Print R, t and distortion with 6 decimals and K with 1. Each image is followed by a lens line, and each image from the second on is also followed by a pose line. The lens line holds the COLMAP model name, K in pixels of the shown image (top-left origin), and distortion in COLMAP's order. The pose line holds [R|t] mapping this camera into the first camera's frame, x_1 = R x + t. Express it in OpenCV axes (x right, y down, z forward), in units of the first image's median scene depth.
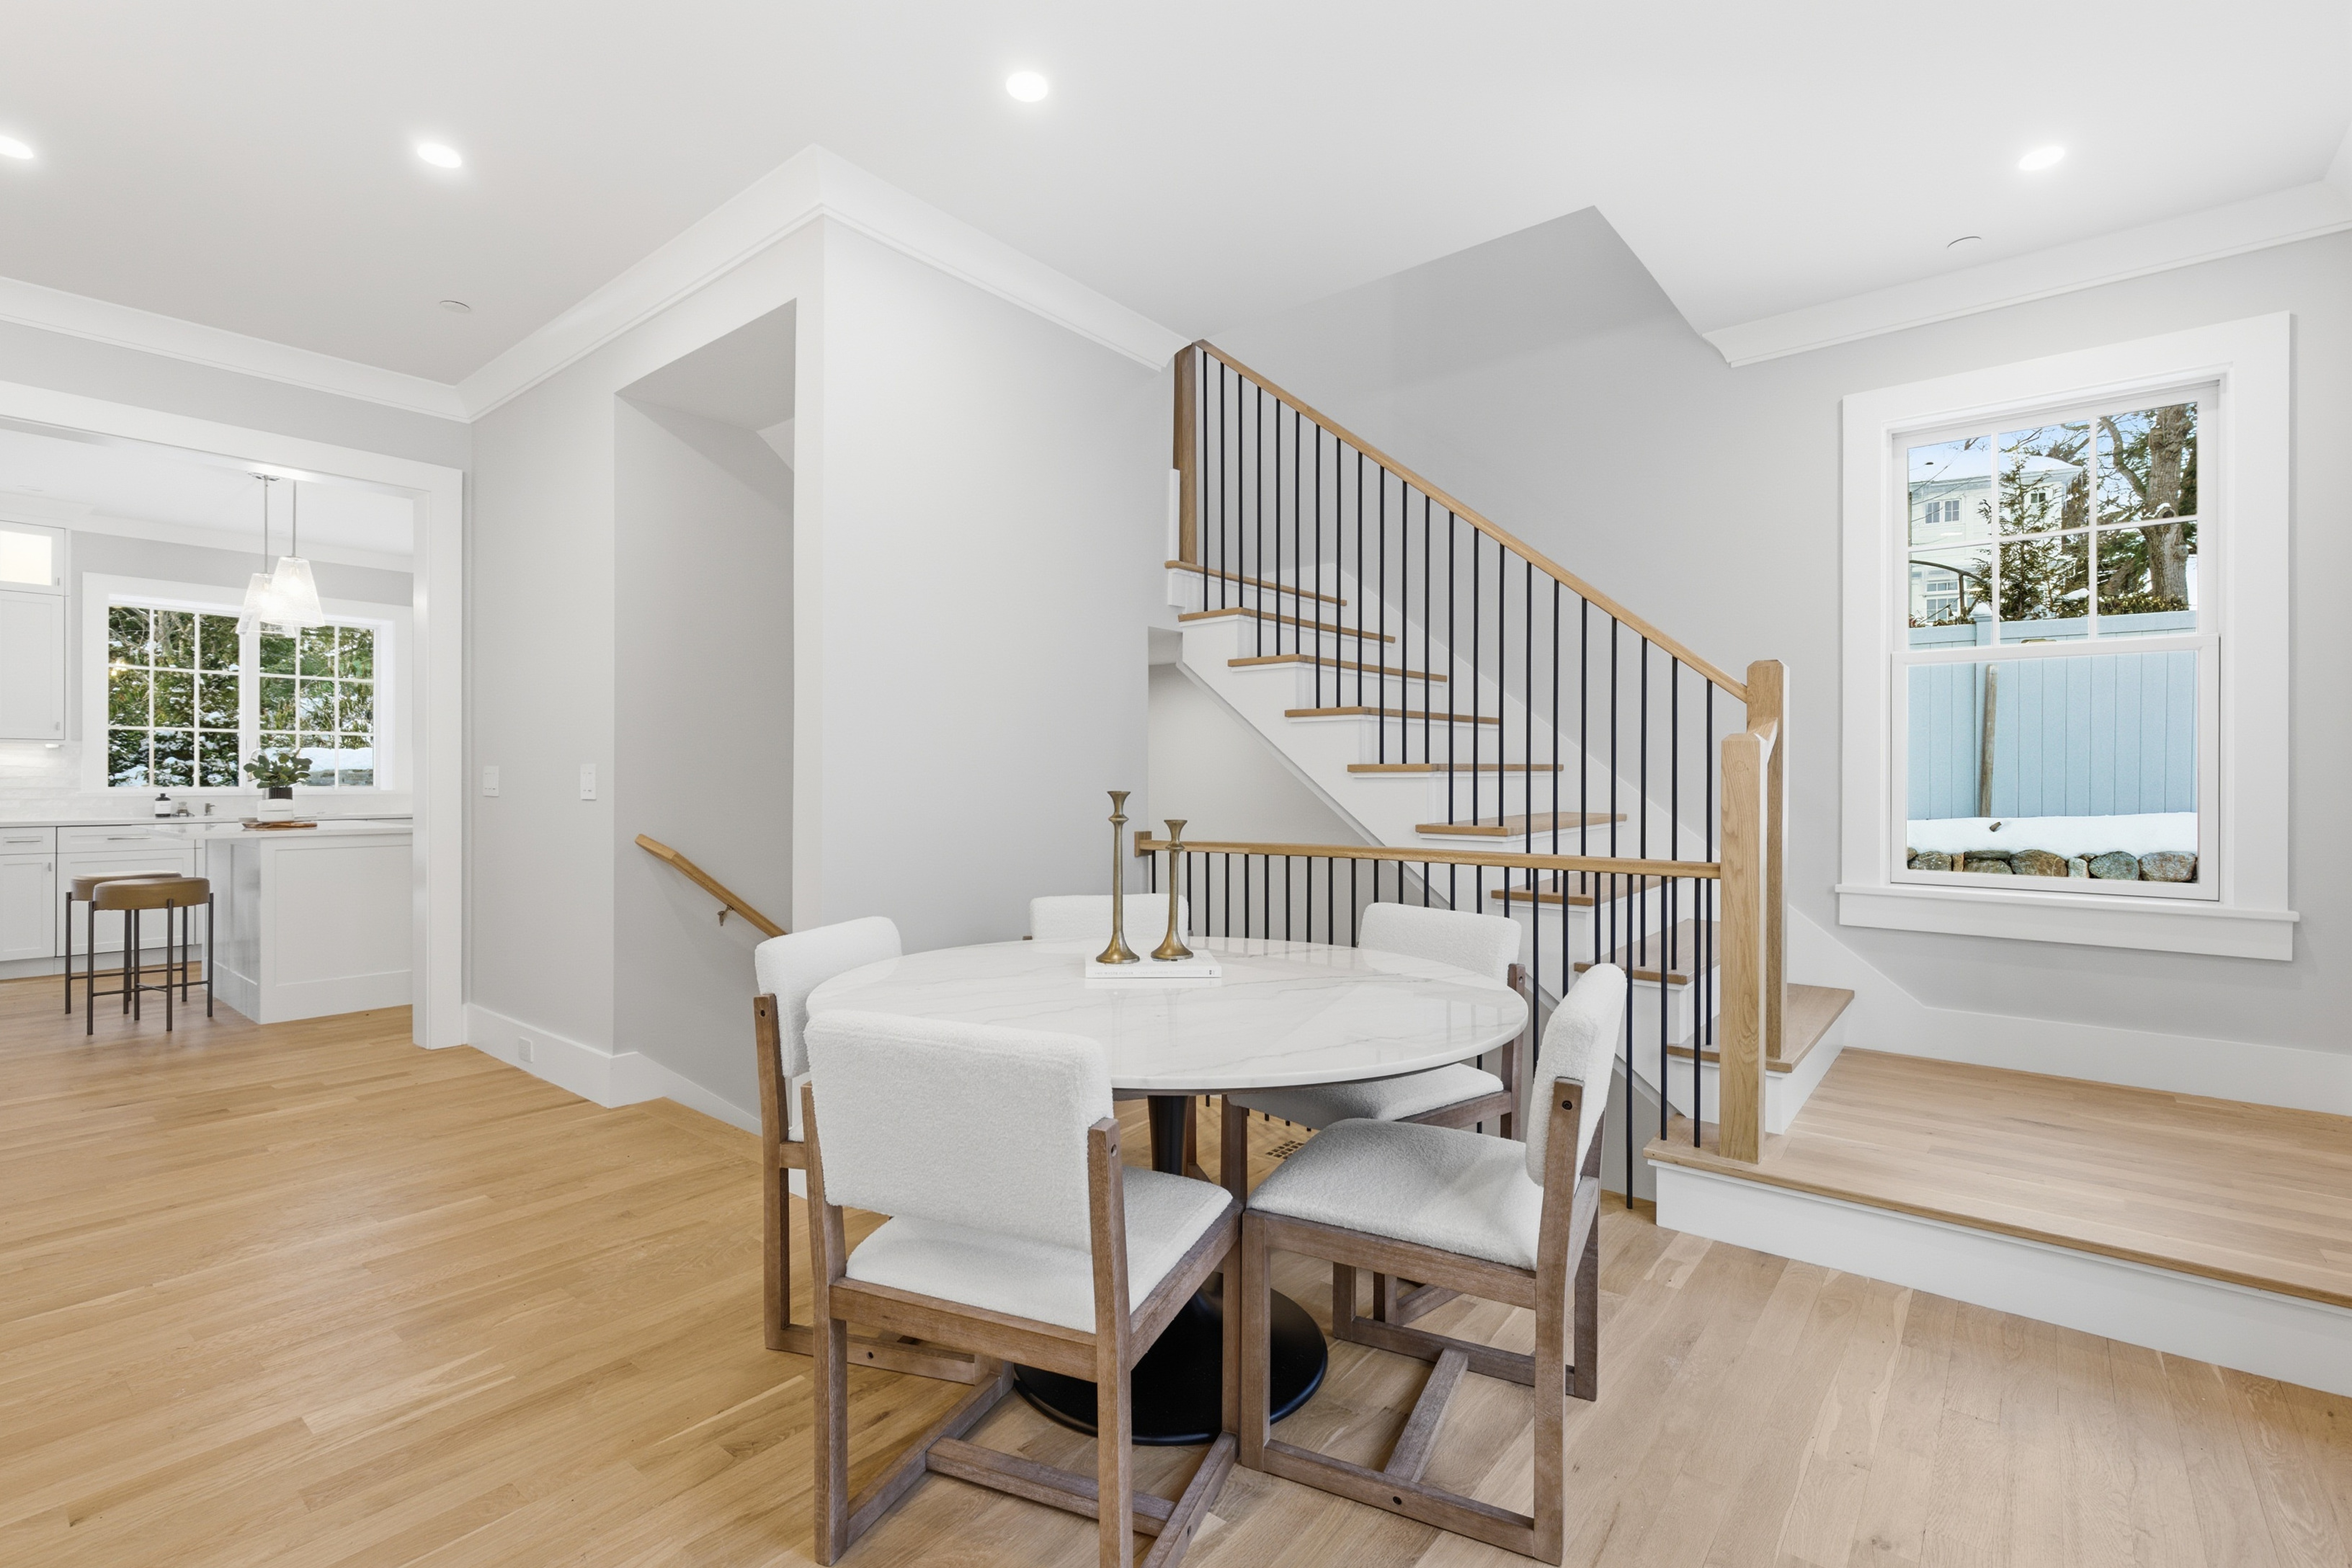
lens RADIAL K [[1075.1, 0, 1171.6], [0, 1075.1, 798.4], [0, 0, 1]] dist [0.004682, 0.000928]
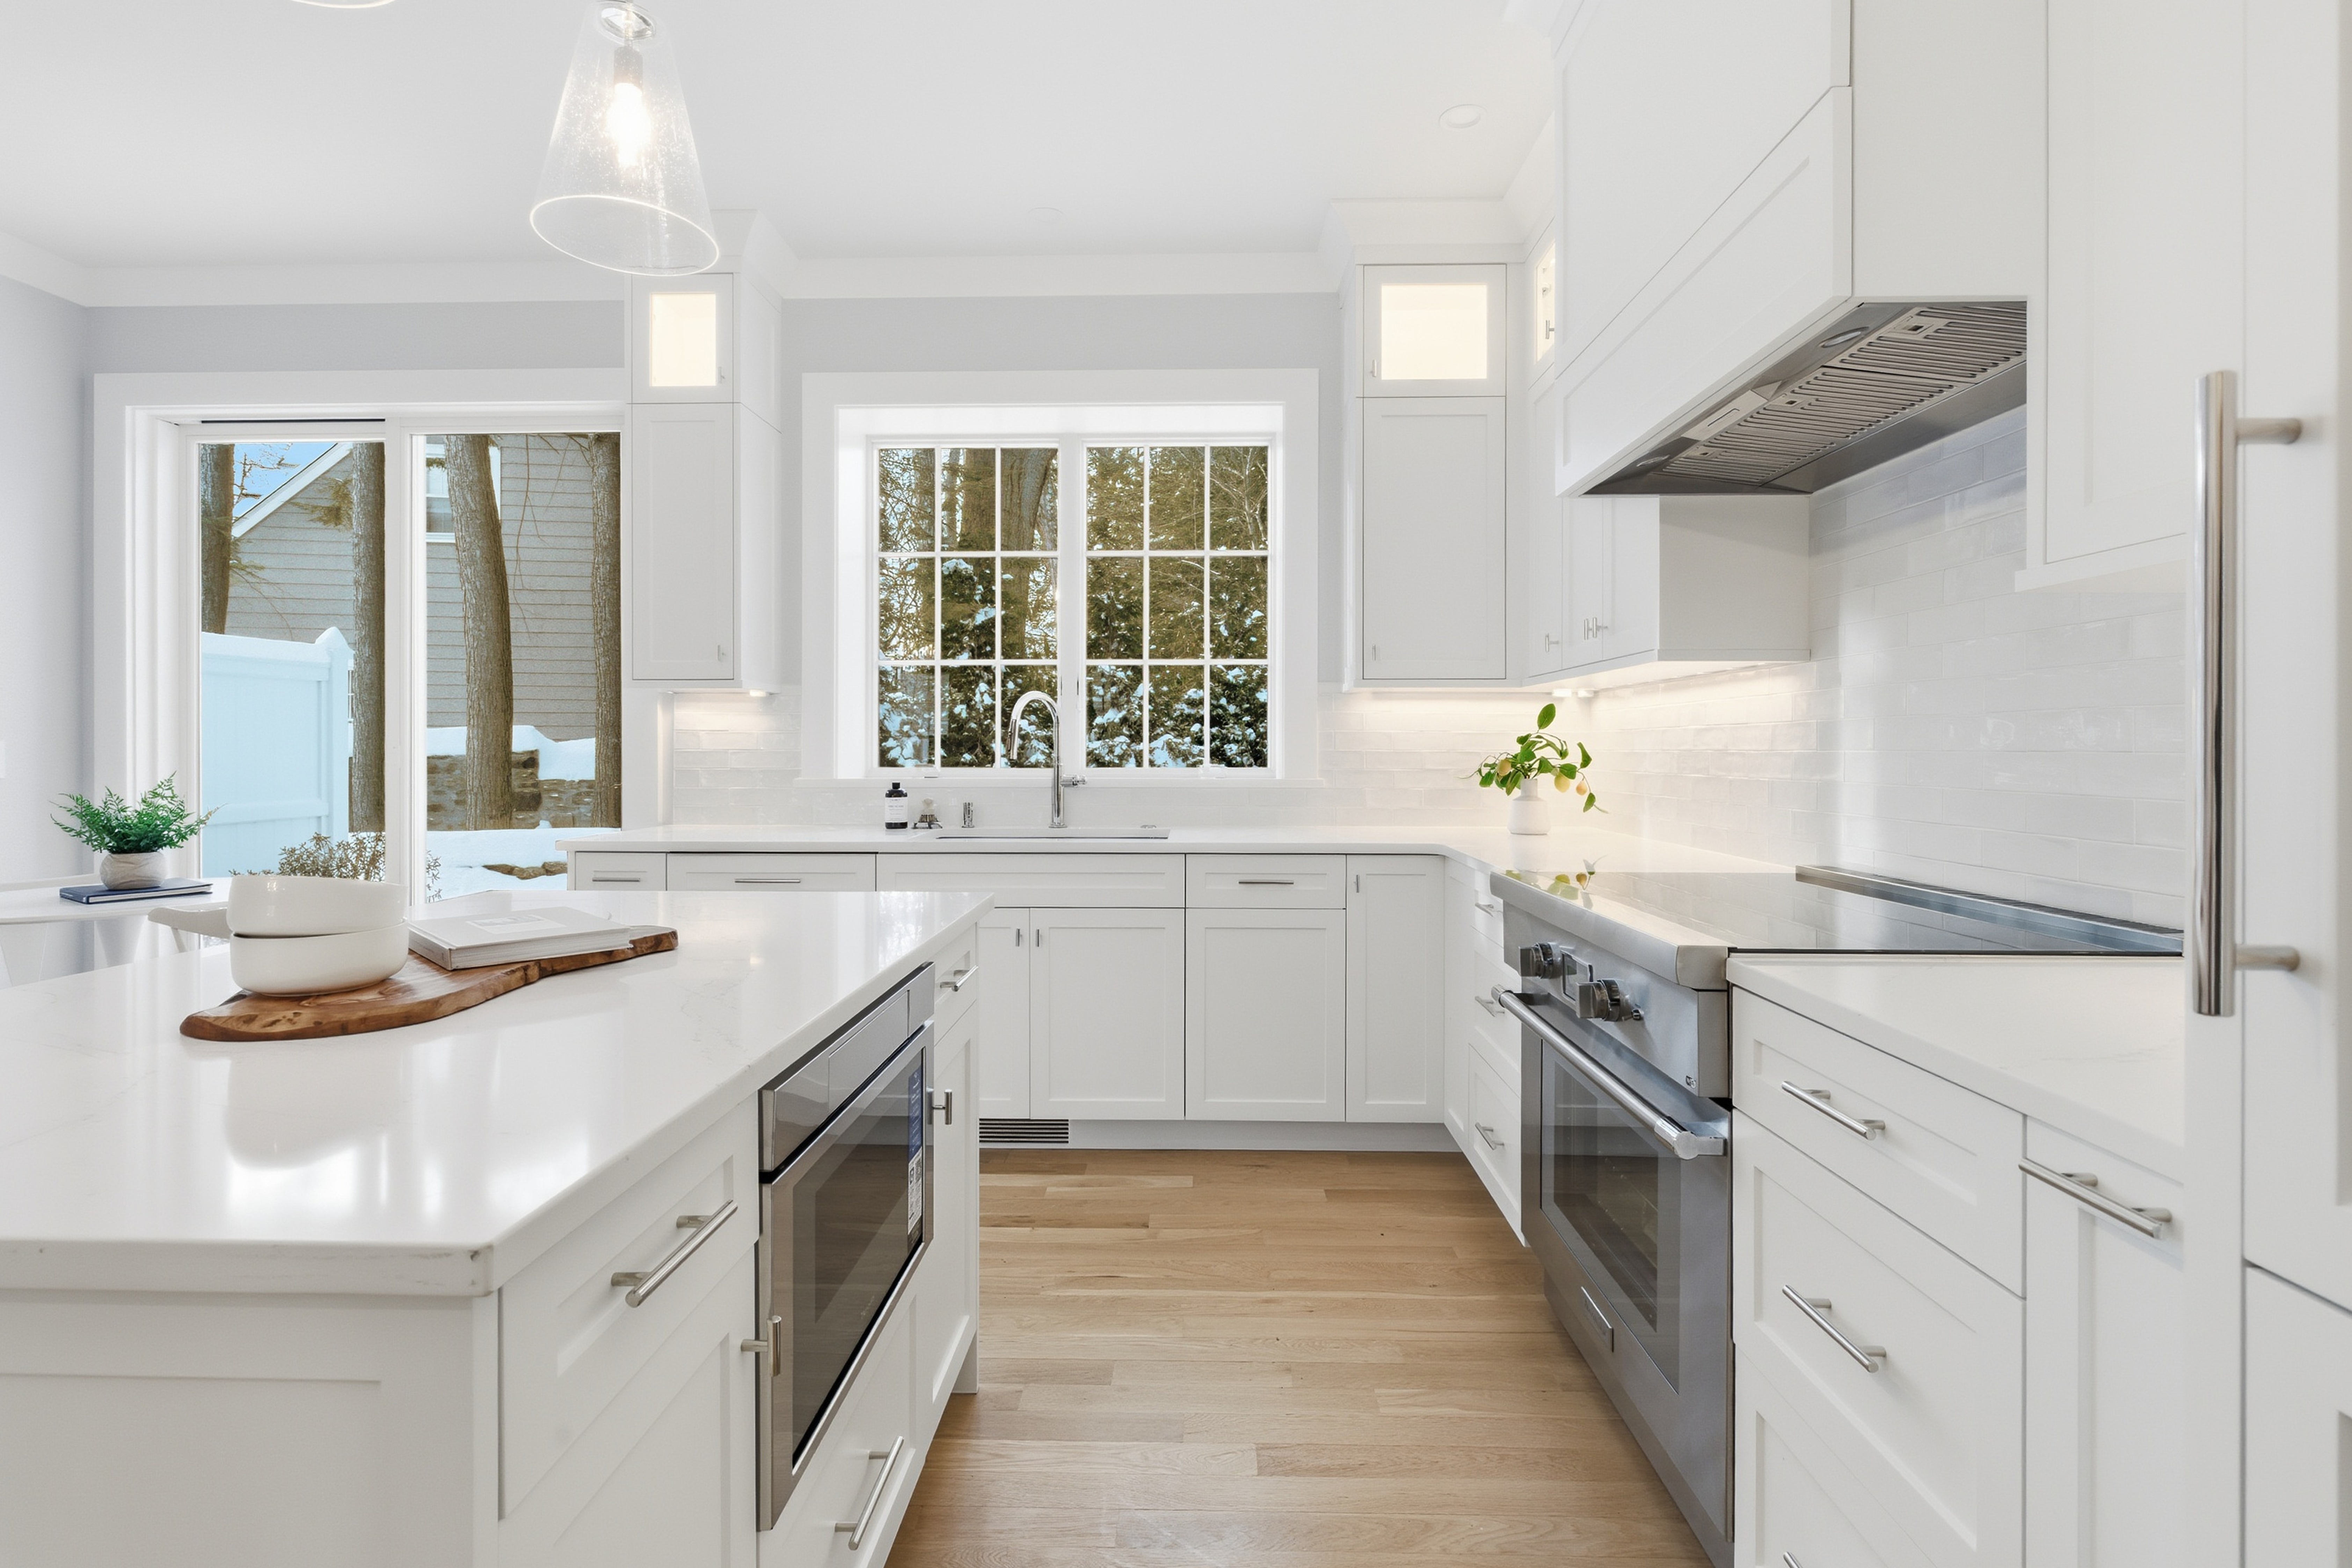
lens RADIAL K [[1075.1, 0, 1151.3], [0, 1075.1, 753.7], [0, 0, 1]] dist [0.004682, 0.000928]
pose [[0.598171, 0.003938, -0.801359, -0.582446], [-0.012229, 0.999916, -0.004214, -0.022460], [0.801275, 0.012320, 0.598169, 1.012886]]
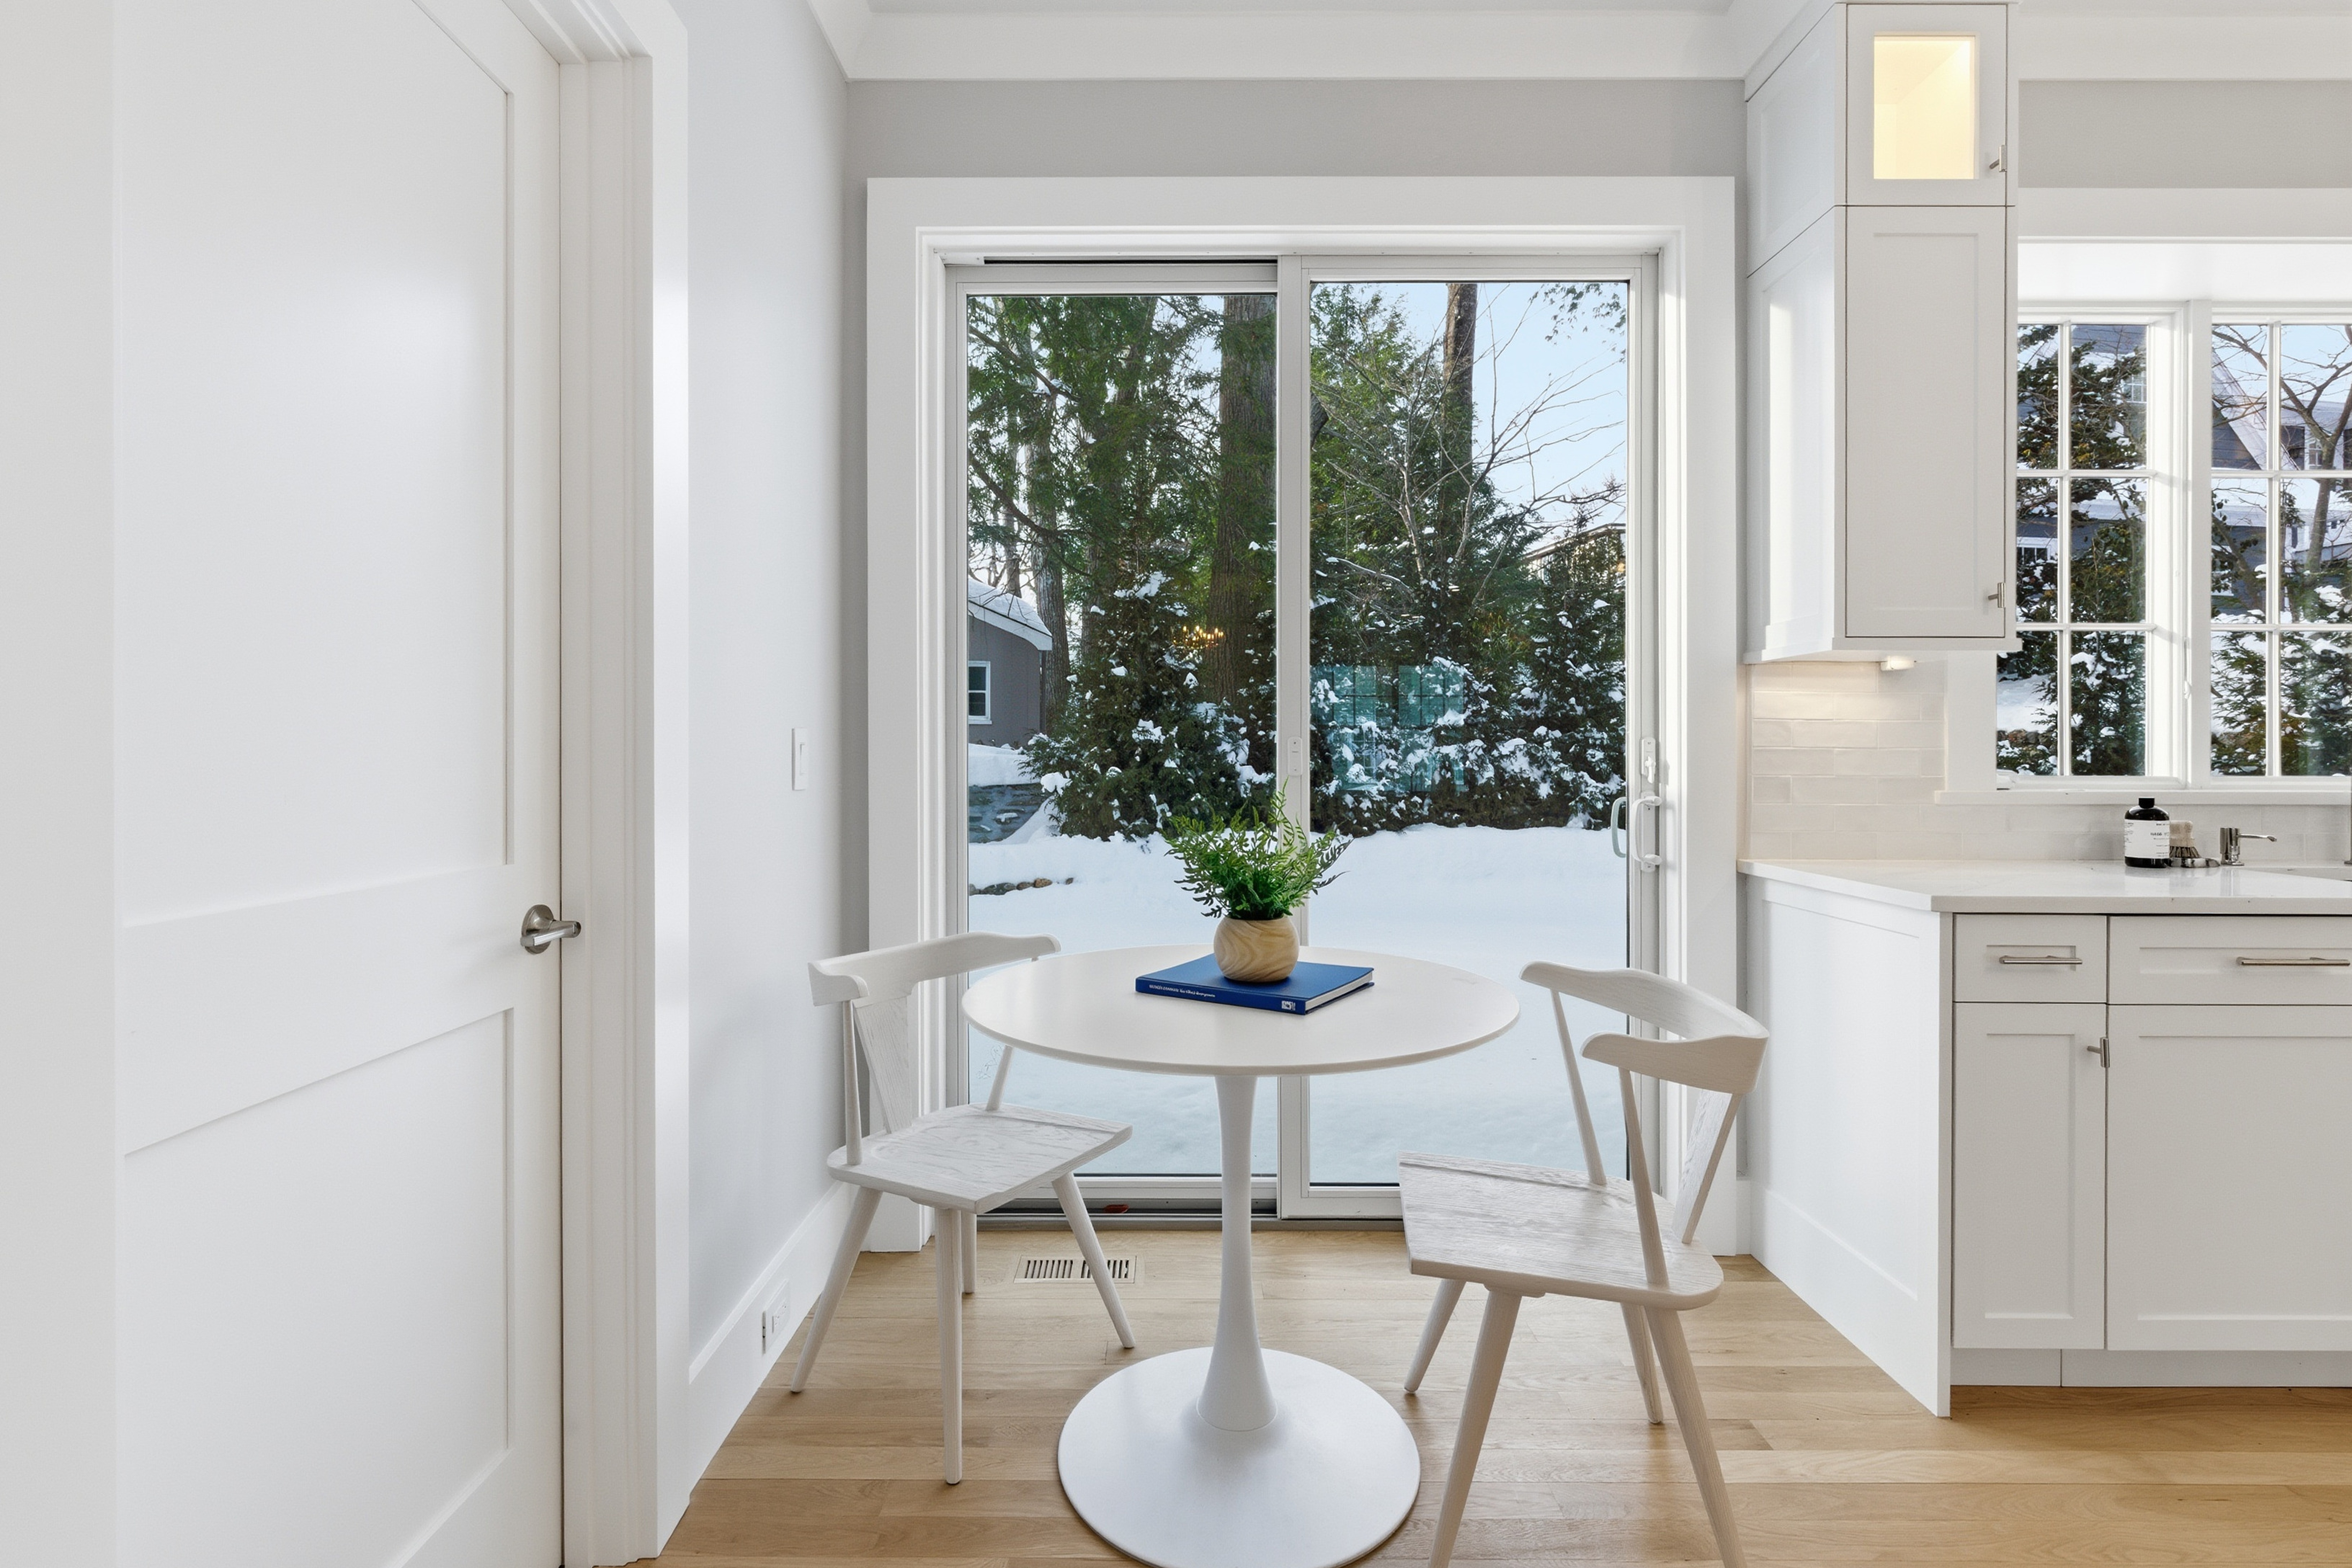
lens RADIAL K [[1075.0, 0, 1162.7], [0, 1075.0, 770.1], [0, 0, 1]] dist [0.004682, 0.000928]
pose [[0.624283, 0.010070, -0.781133, -1.100331], [-0.013056, 0.999912, 0.002456, -0.012996], [0.781089, 0.008665, 0.624360, 0.700842]]
